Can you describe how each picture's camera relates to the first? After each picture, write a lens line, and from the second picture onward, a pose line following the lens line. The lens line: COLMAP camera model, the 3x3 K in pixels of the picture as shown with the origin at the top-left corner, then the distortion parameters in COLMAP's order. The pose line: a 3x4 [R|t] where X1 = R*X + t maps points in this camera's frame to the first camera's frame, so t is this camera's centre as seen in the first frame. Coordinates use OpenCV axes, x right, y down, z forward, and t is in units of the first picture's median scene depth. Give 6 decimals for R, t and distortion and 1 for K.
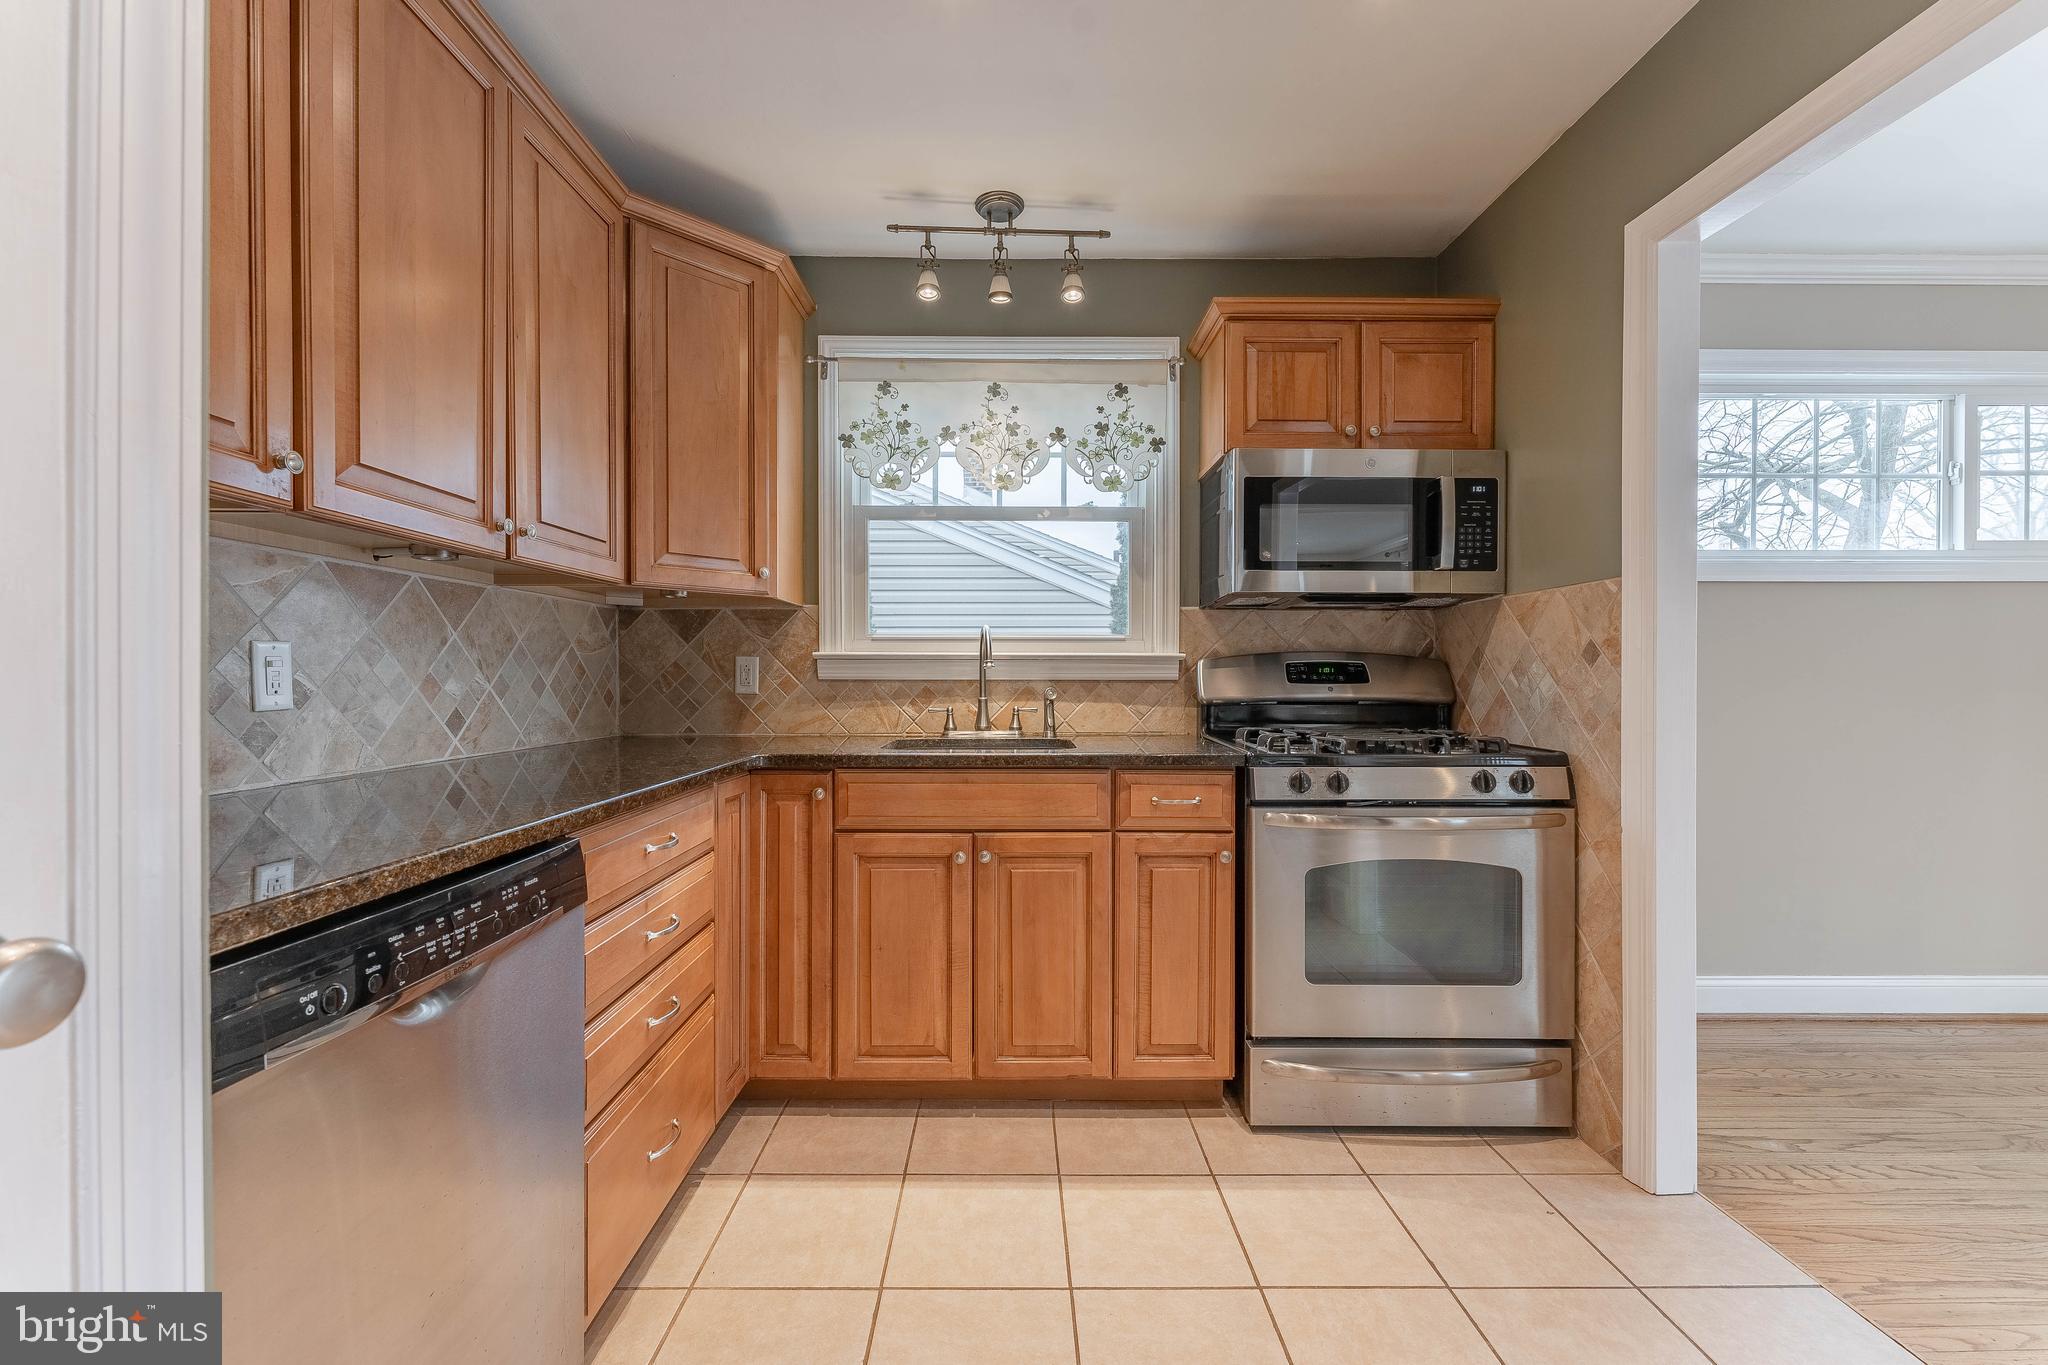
lens RADIAL K [[819.6, 0, 1045.1], [0, 819.6, 678.1], [0, 0, 1]] dist [0.000495, 0.000064]
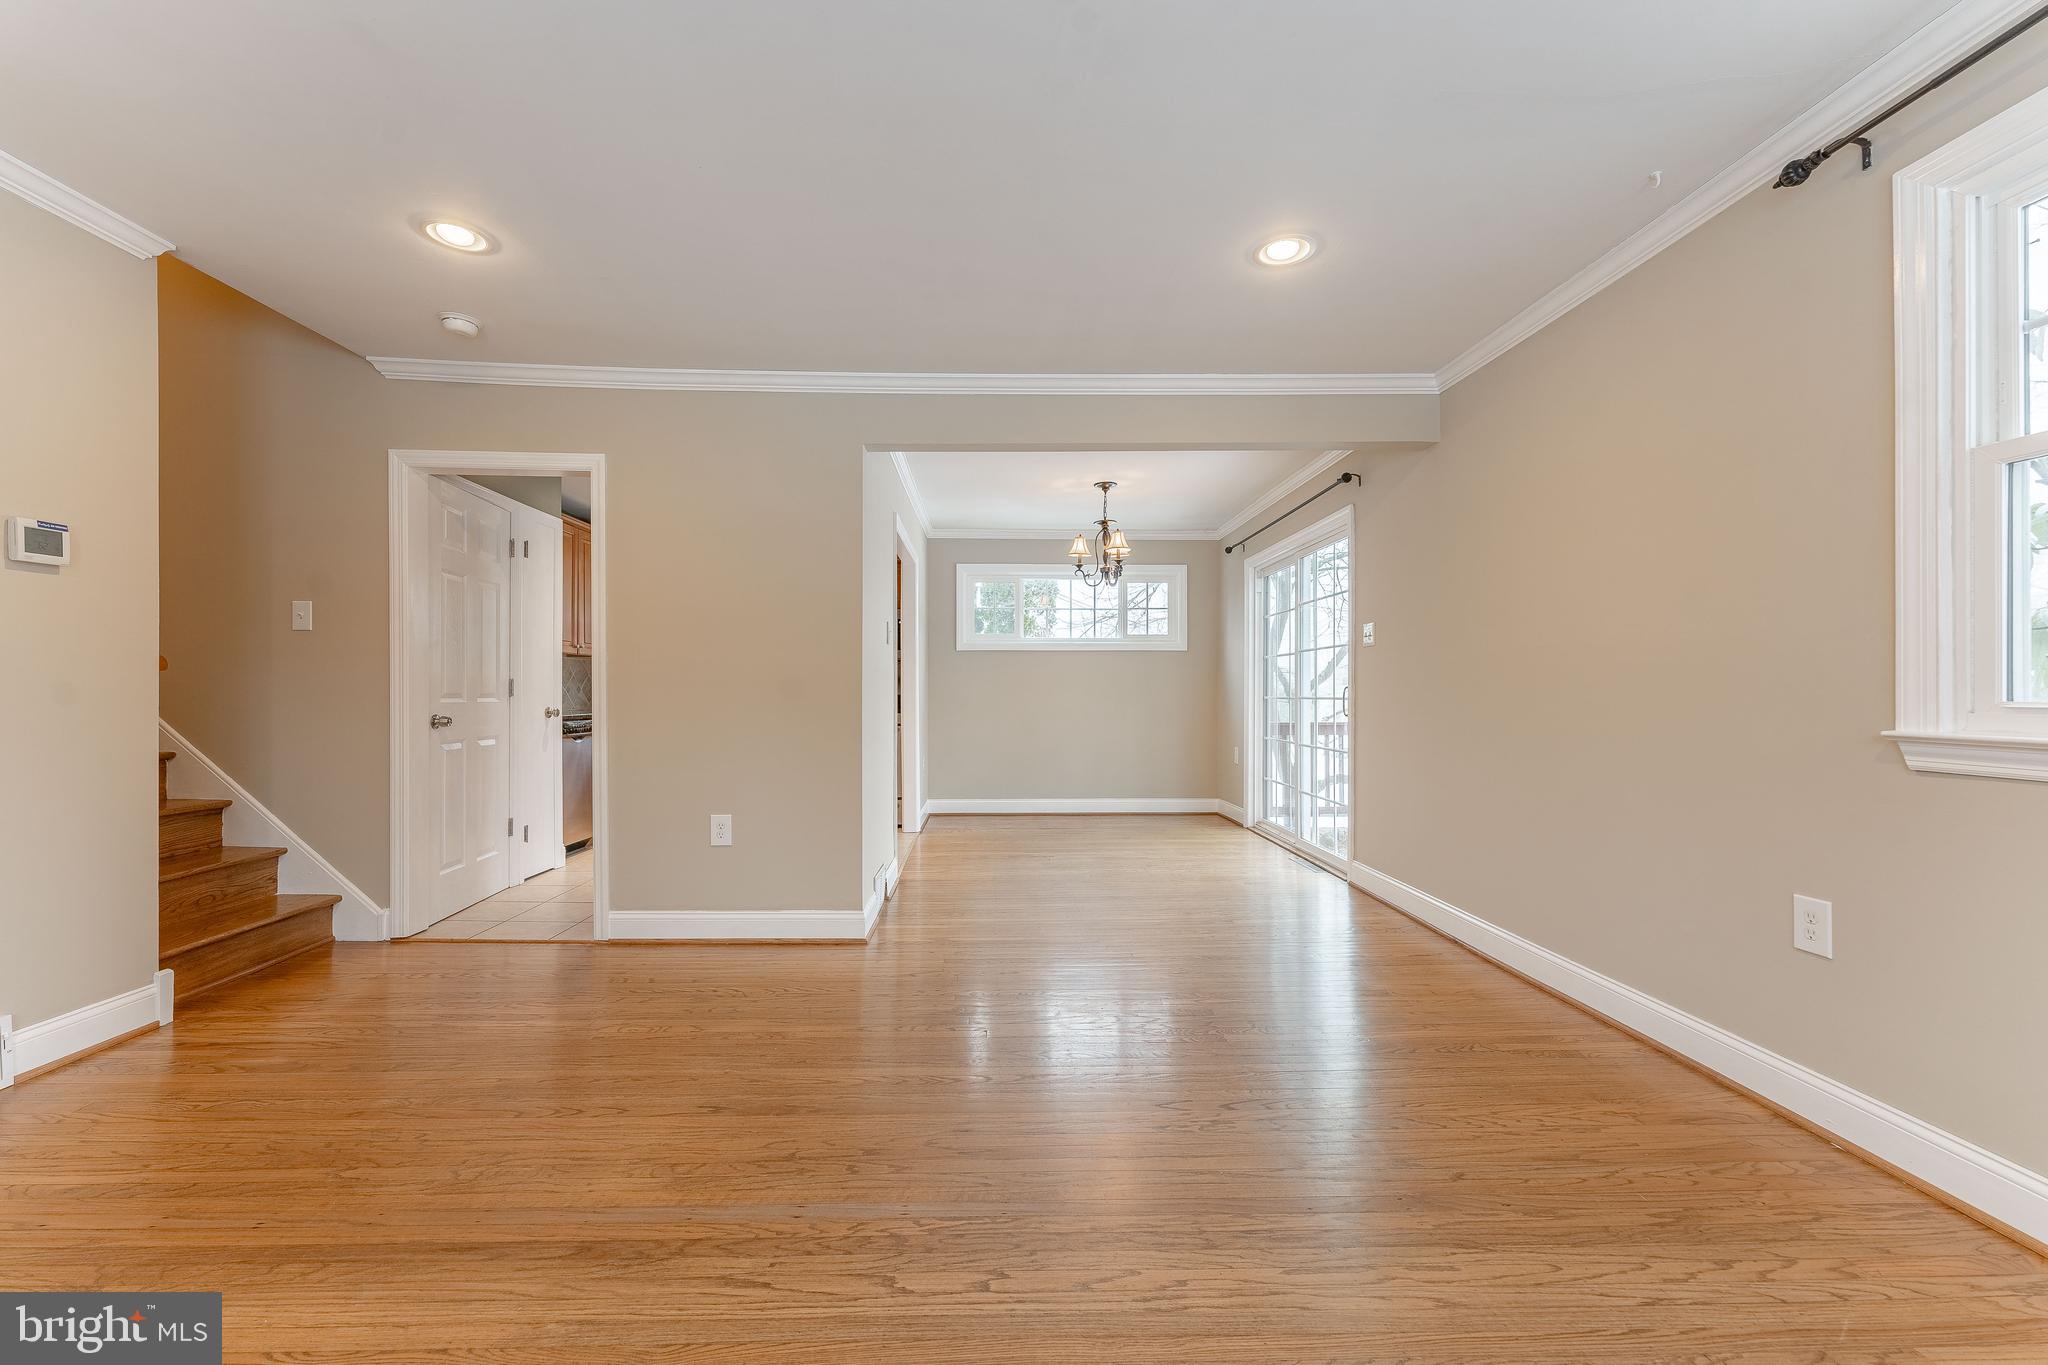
lens RADIAL K [[811.5, 0, 1009.6], [0, 811.5, 688.9], [0, 0, 1]] dist [0.001485, 0.000144]
pose [[0.999999, 0.000526, 0.001522, 1.062565], [-0.000516, 0.999980, -0.006224, 0.031096], [-0.001525, 0.006223, 0.999979, -2.190078]]
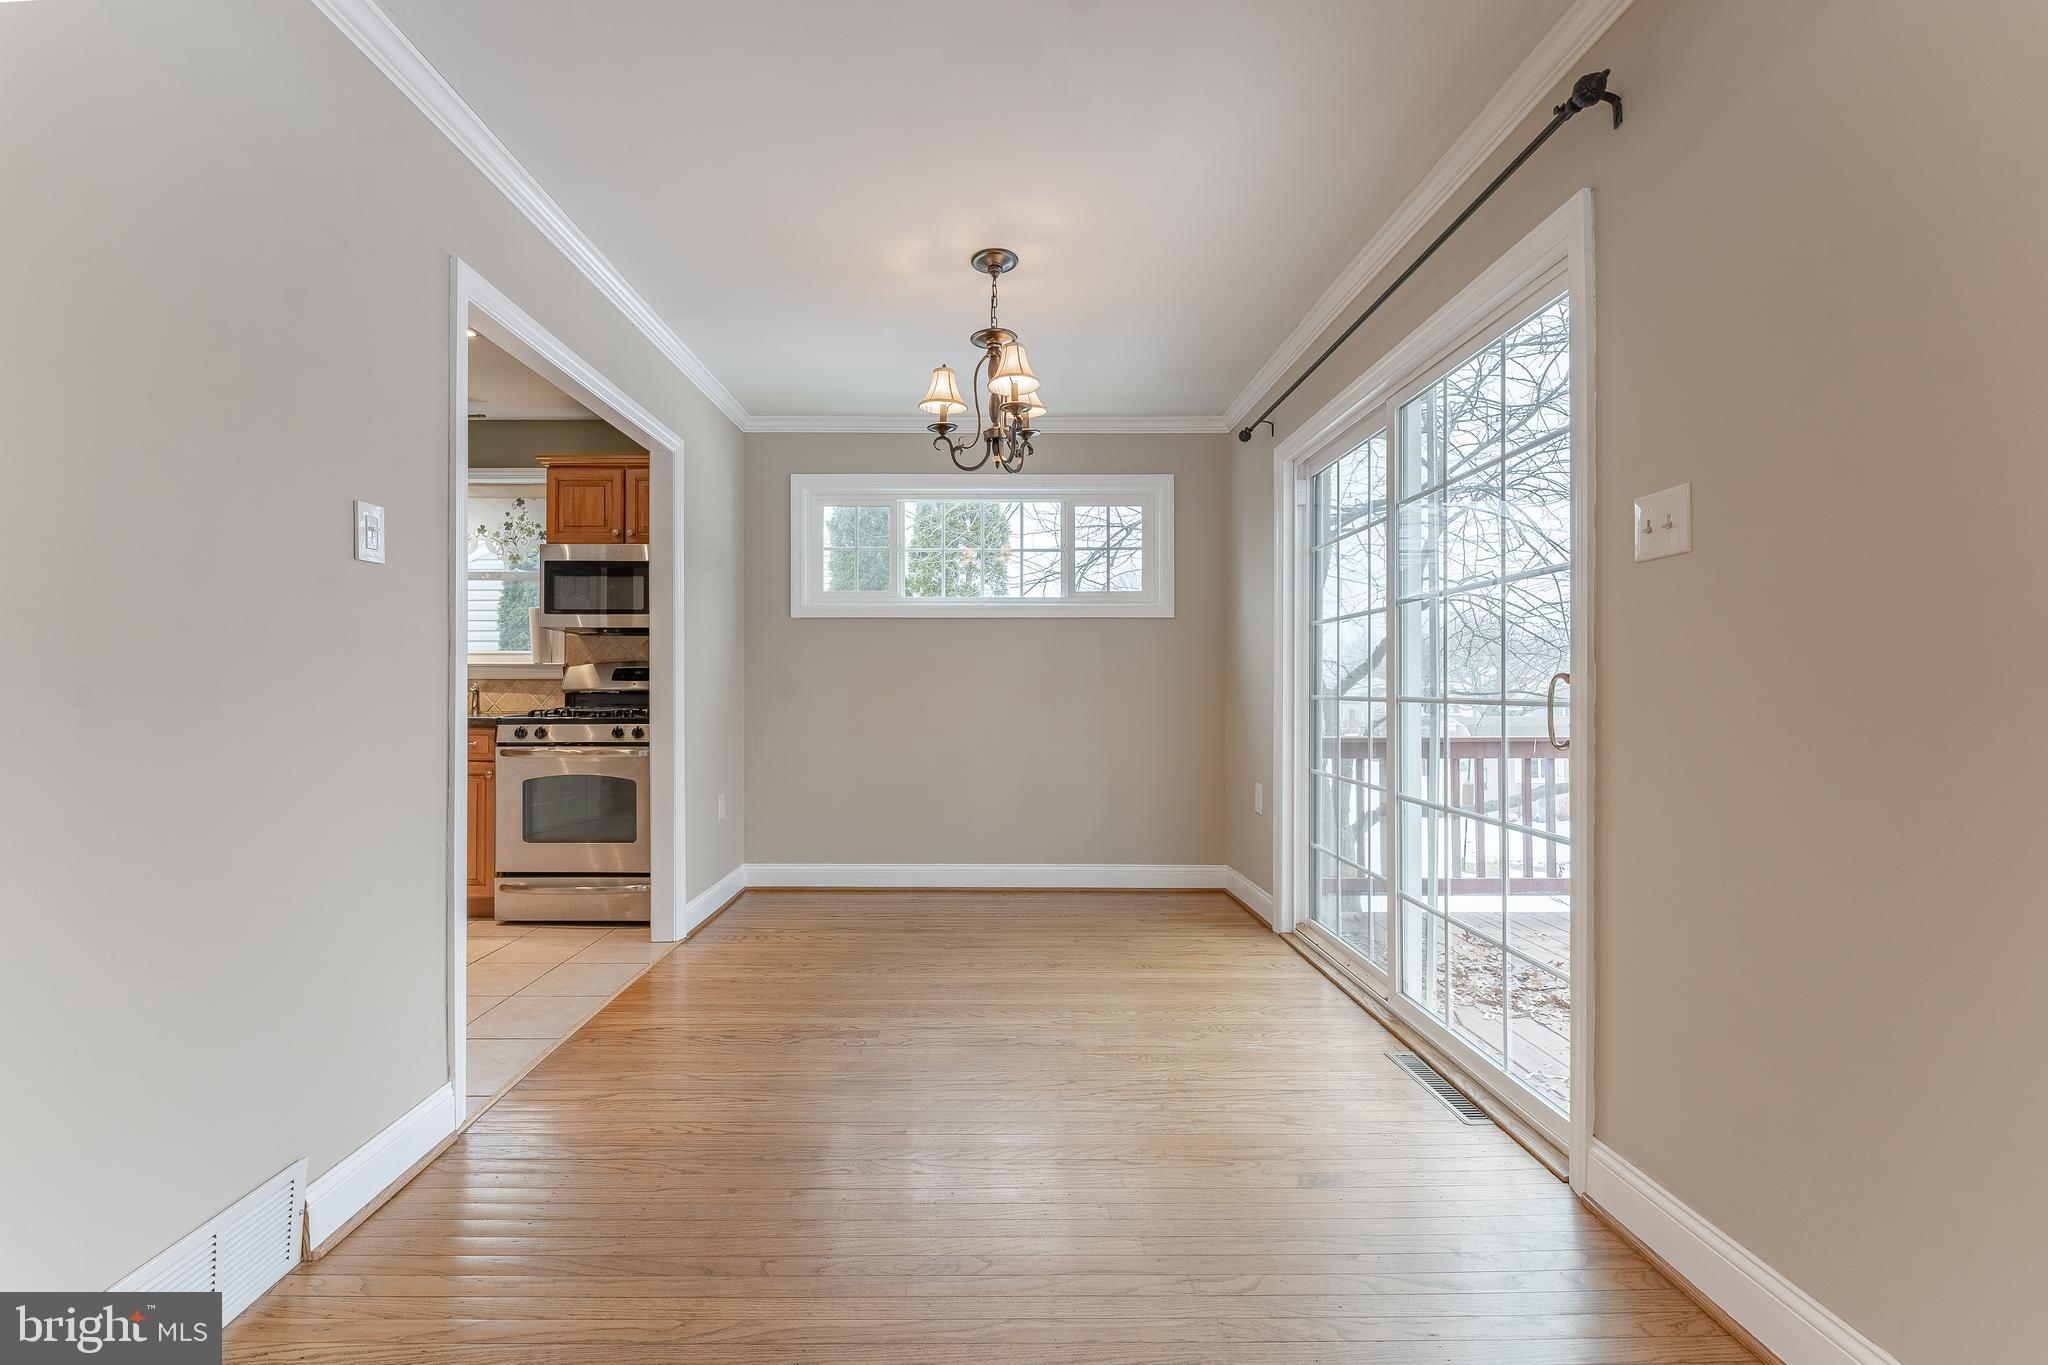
lens RADIAL K [[827.5, 0, 997.4], [0, 827.5, 681.8], [0, 0, 1]] dist [-0.000330, -0.000033]
pose [[0.999926, -0.000398, -0.012123, 1.401664], [0.000313, 0.999975, -0.007065, 0.025603], [0.012125, 0.007061, 0.999902, -0.839812]]
